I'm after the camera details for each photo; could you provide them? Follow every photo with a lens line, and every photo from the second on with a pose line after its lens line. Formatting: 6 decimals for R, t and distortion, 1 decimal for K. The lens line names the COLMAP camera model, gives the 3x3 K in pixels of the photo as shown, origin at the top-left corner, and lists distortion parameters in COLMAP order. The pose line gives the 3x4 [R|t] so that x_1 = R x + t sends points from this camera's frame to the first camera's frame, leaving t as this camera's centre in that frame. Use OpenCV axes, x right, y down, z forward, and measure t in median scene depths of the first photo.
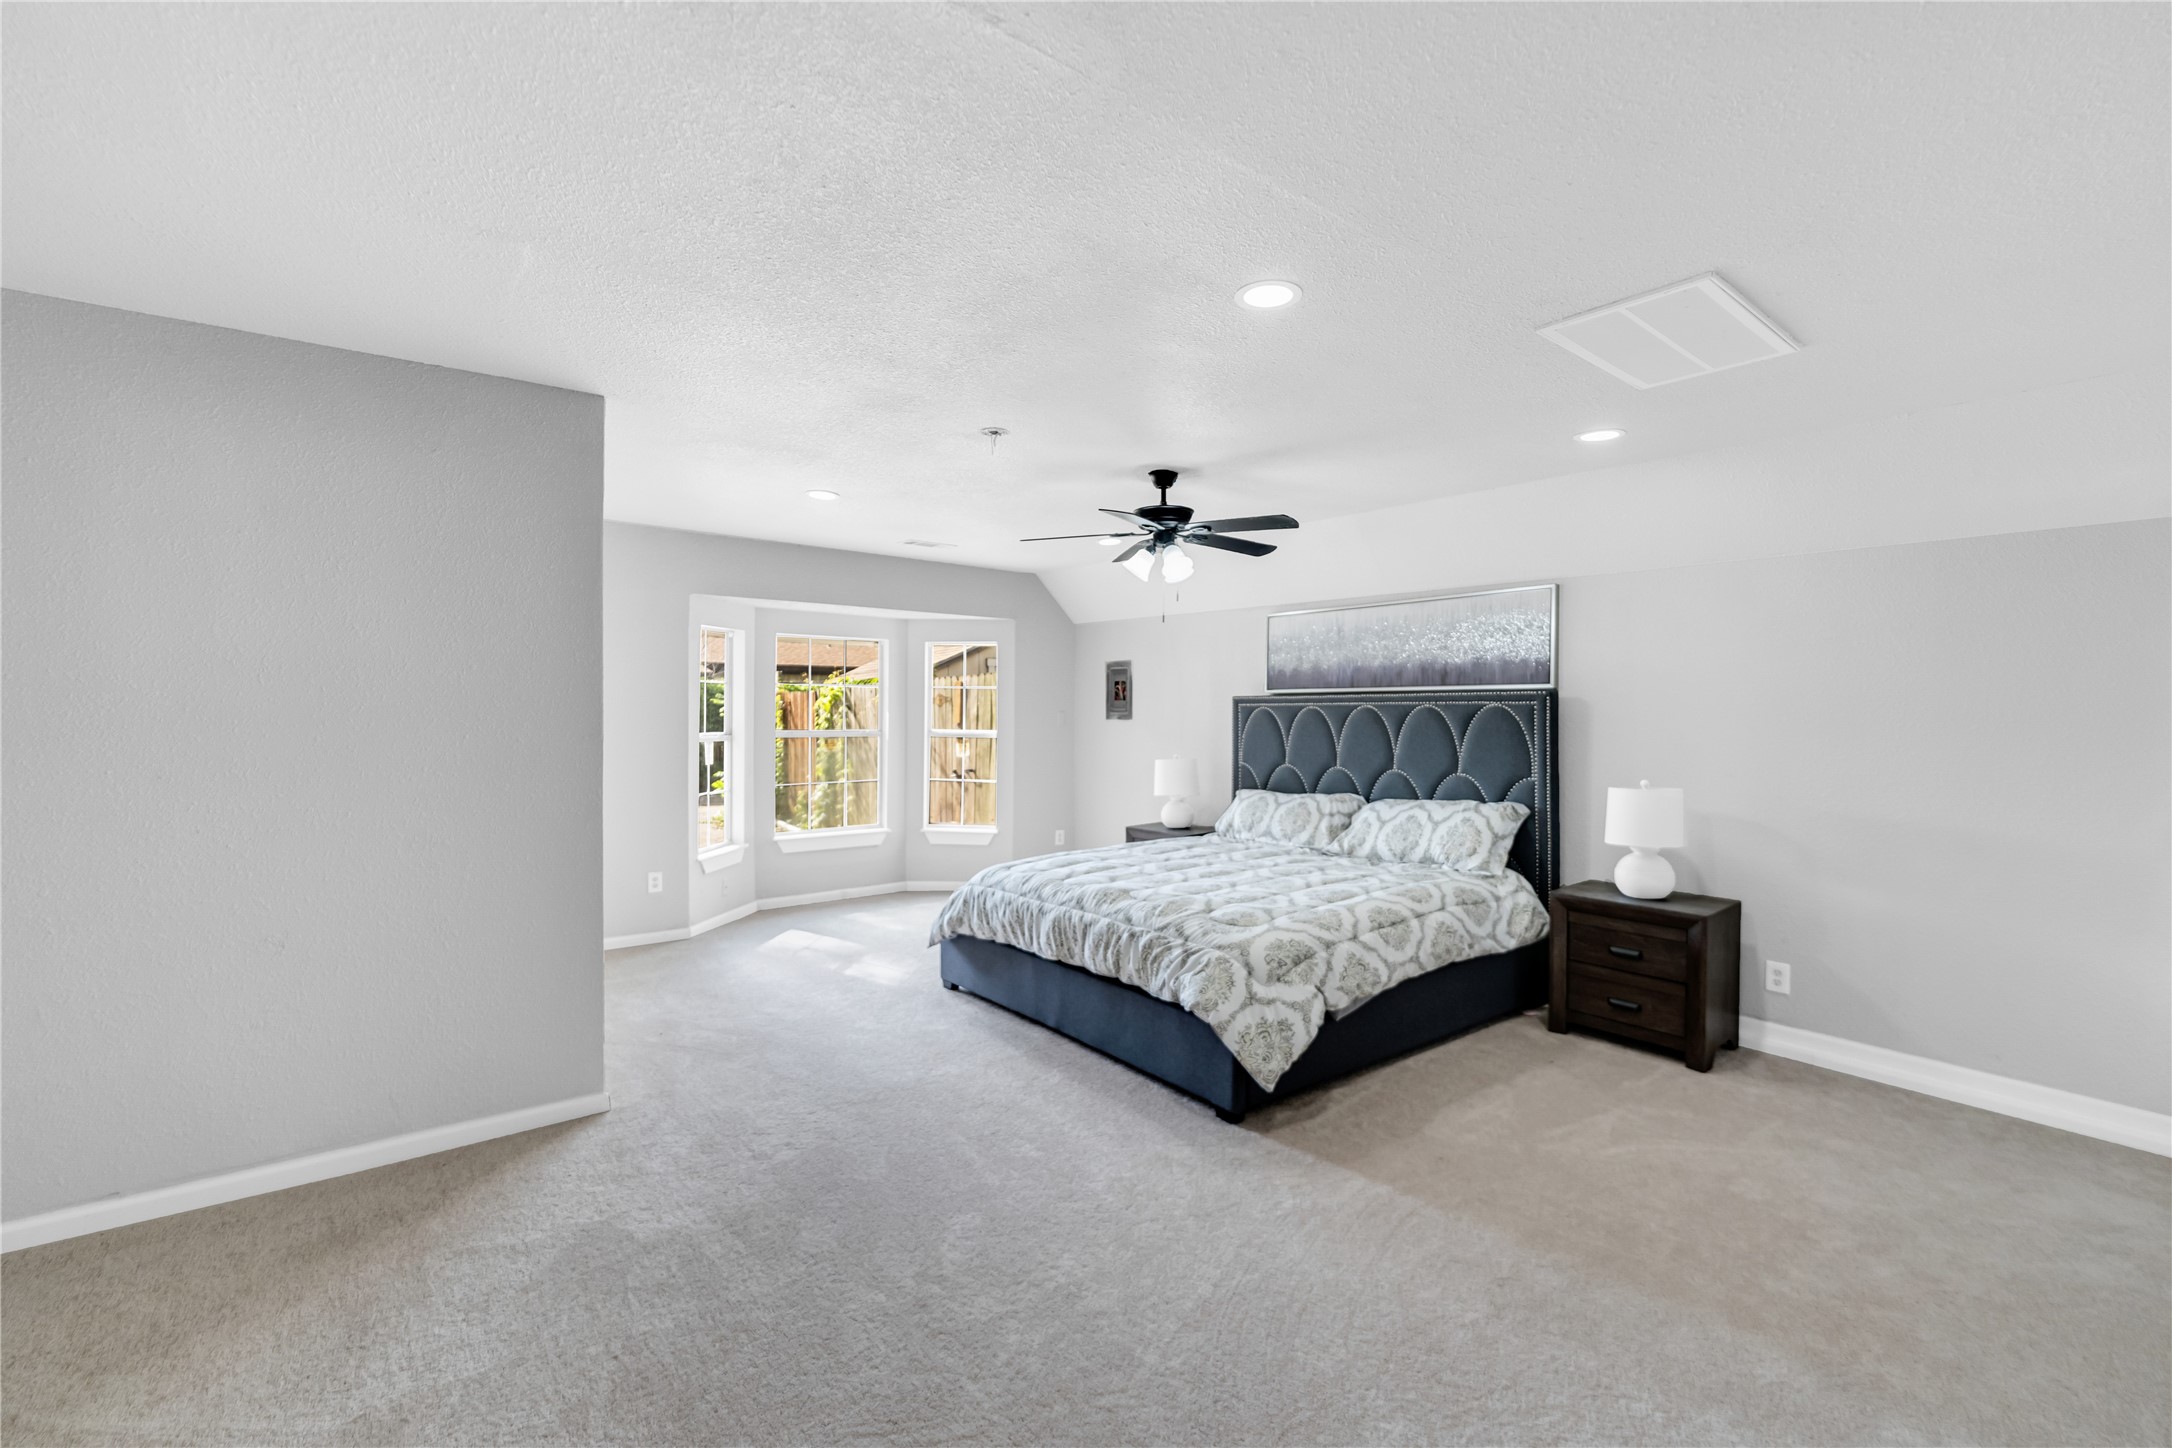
lens RADIAL K [[908.4, 0, 1078.6], [0, 908.4, 720.0], [0, 0, 1]] dist [-0.000875, 0.000114]
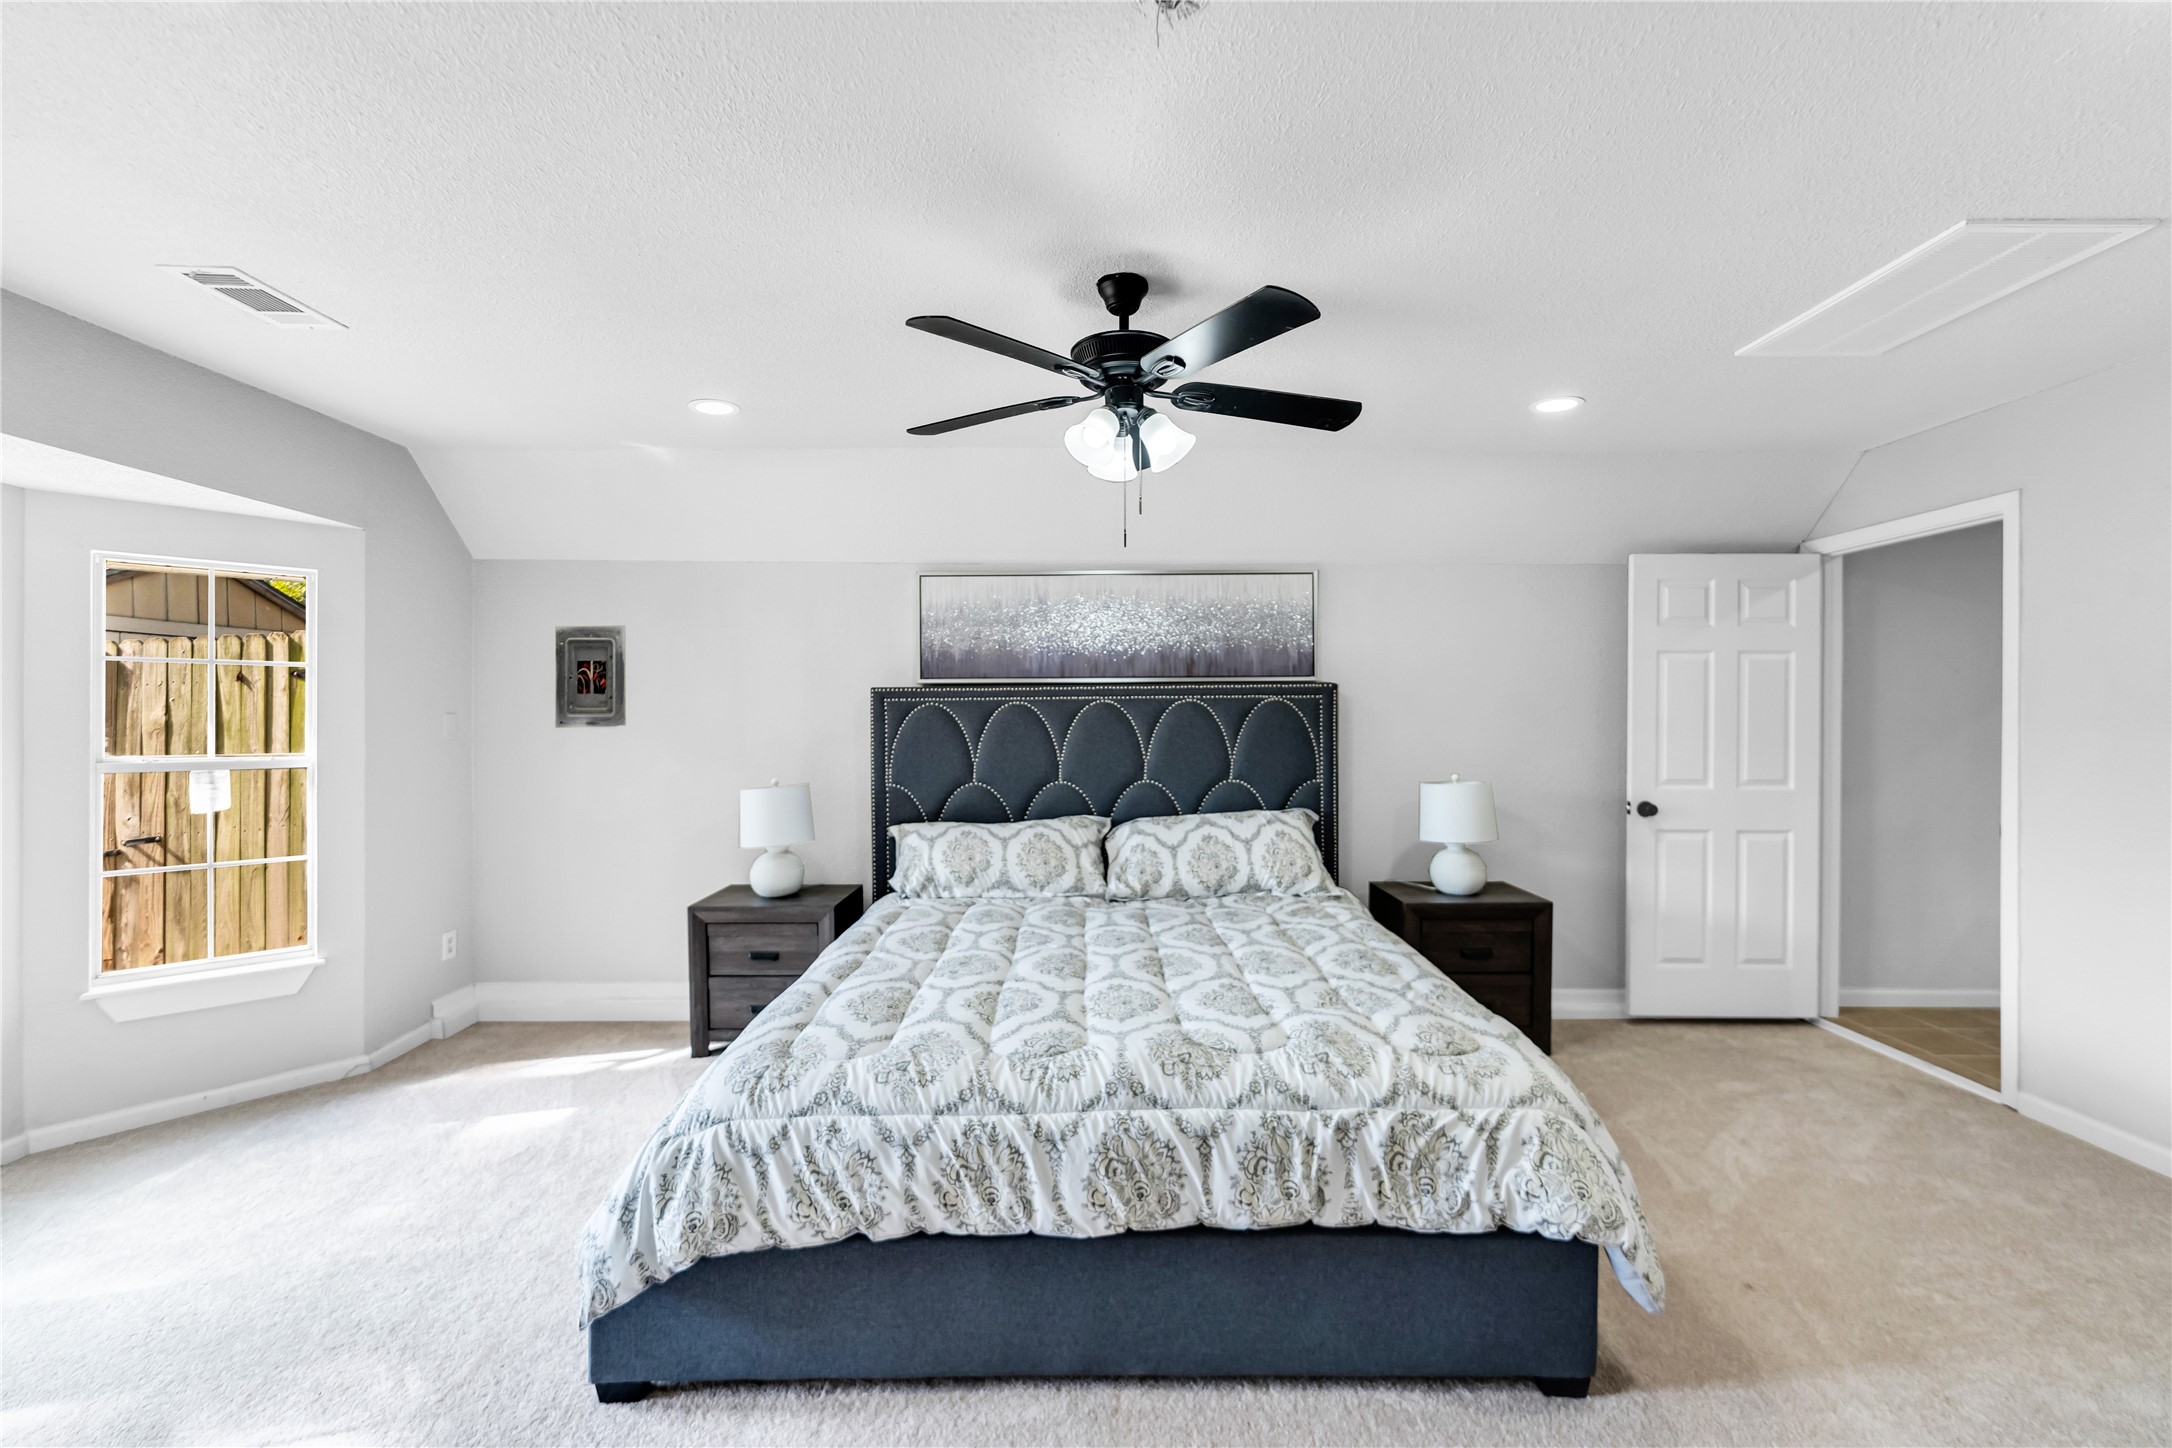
lens RADIAL K [[880.3, 0, 1075.0], [0, 880.3, 730.3], [0, 0, 1]] dist [-0.001080, 0.000013]
pose [[0.622356, -0.012049, 0.782641, -0.308232], [0.015130, 0.999880, 0.003362, 0.007492], [-0.782588, 0.009749, 0.622464, 0.592573]]
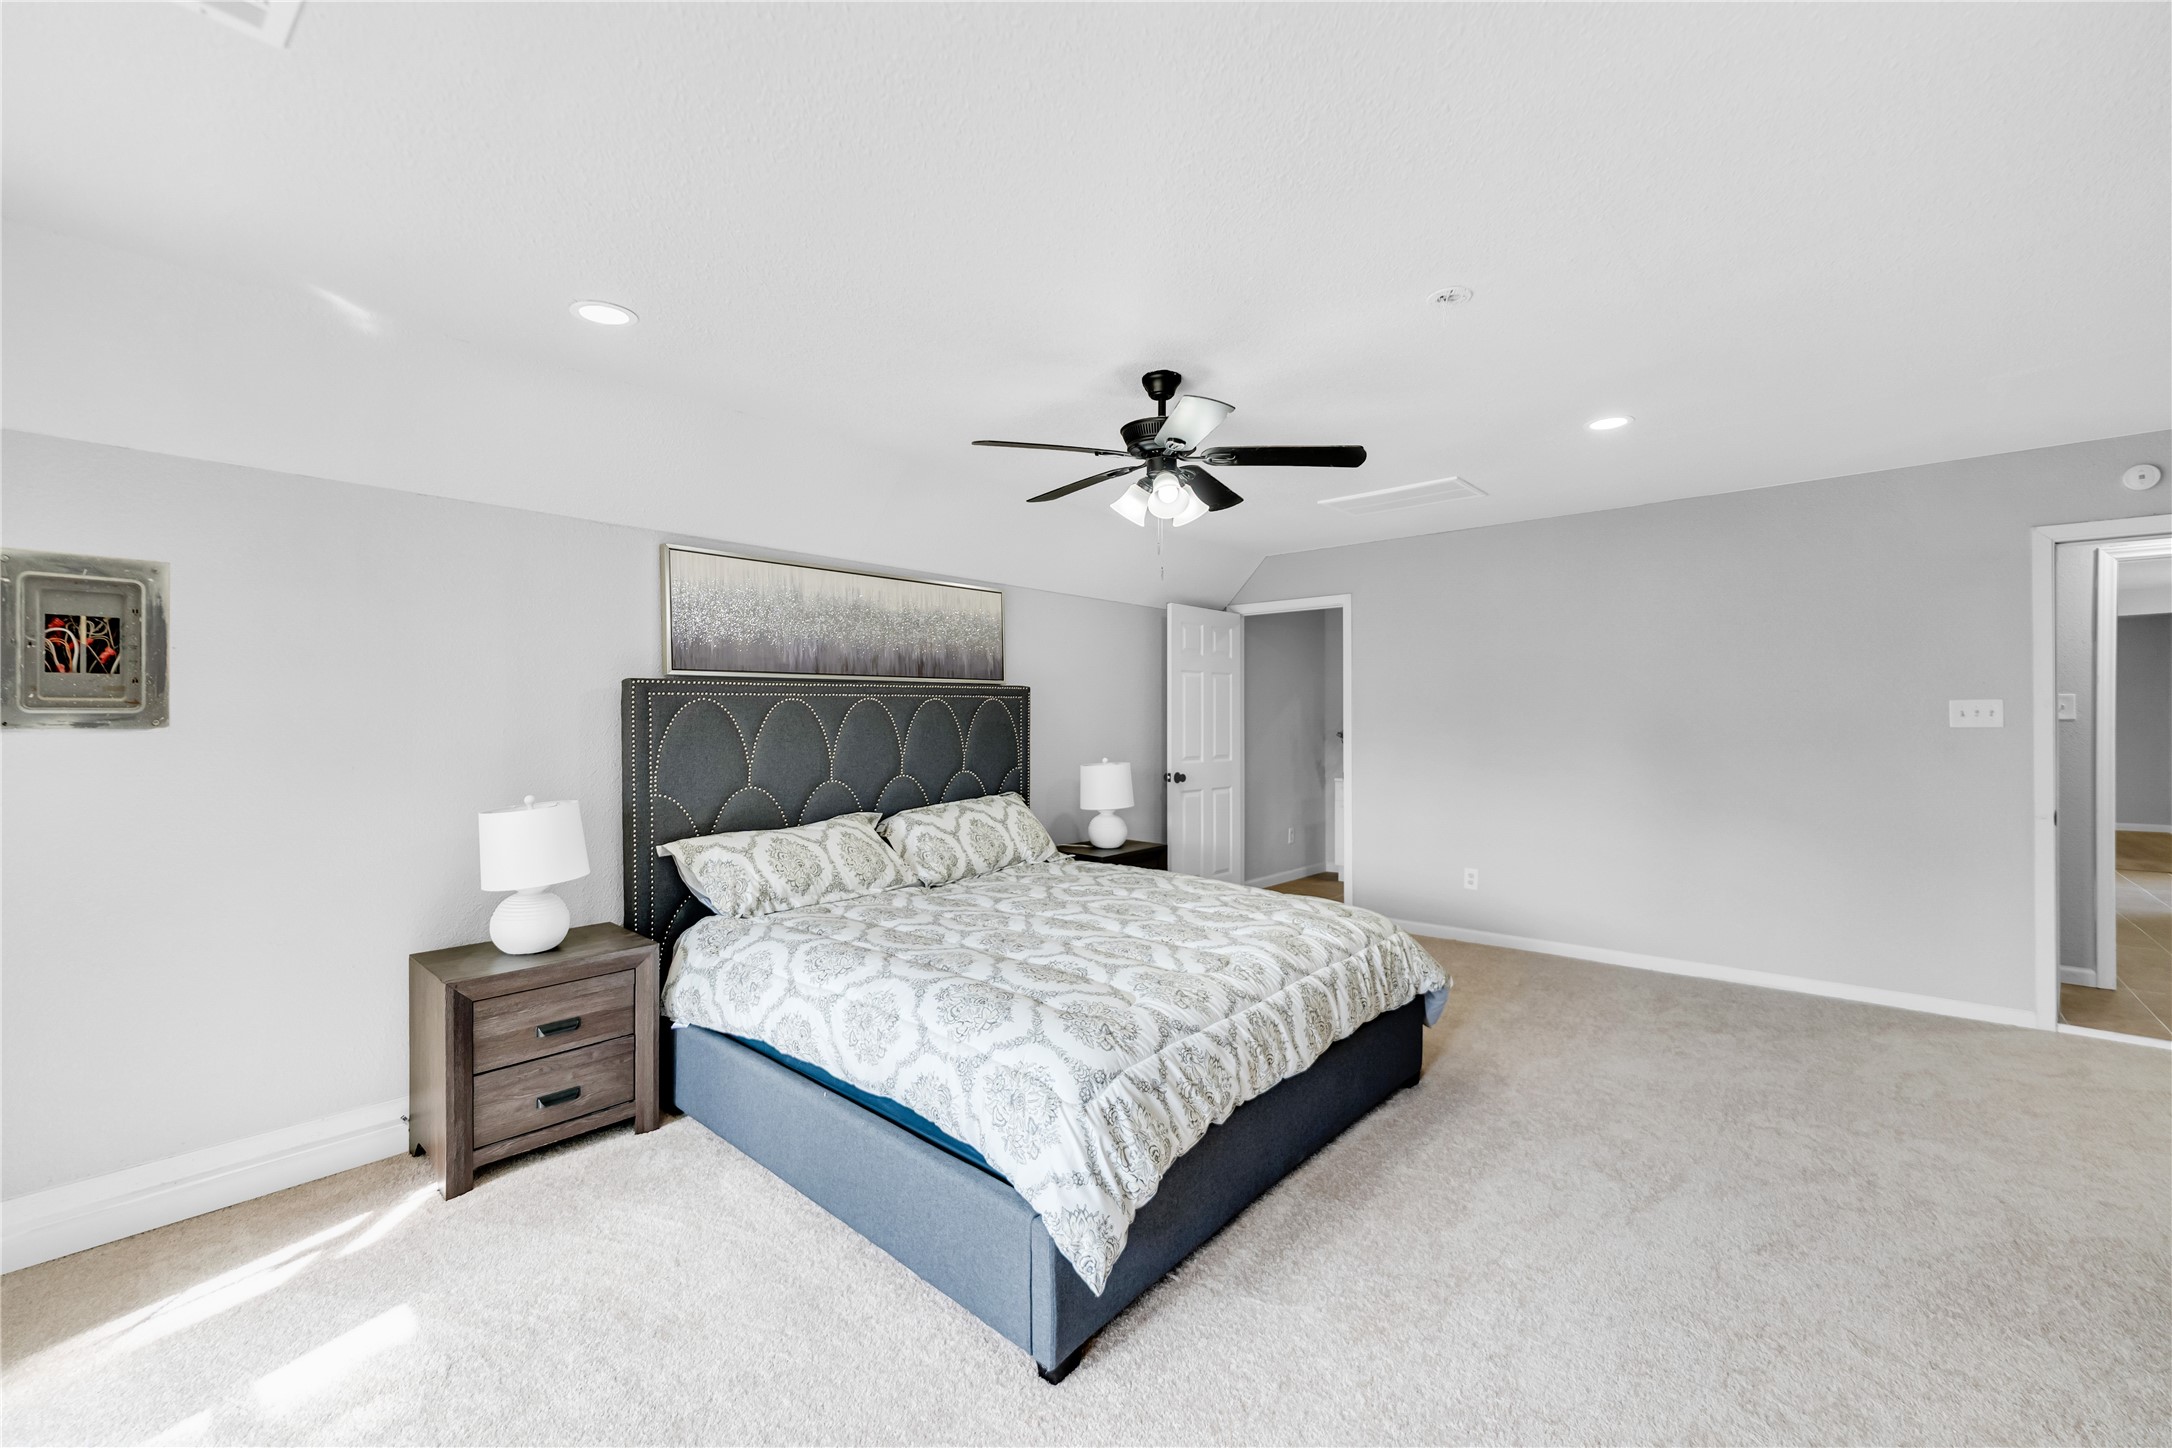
lens RADIAL K [[908.4, 0, 1078.6], [0, 908.4, 720.0], [0, 0, 1]] dist [-0.000875, 0.000114]
pose [[-0.186610, -0.001621, 0.982433, -0.528934], [0.021585, 0.999750, 0.005750, 0.002964], [-0.982197, 0.022279, -0.186529, 1.040693]]
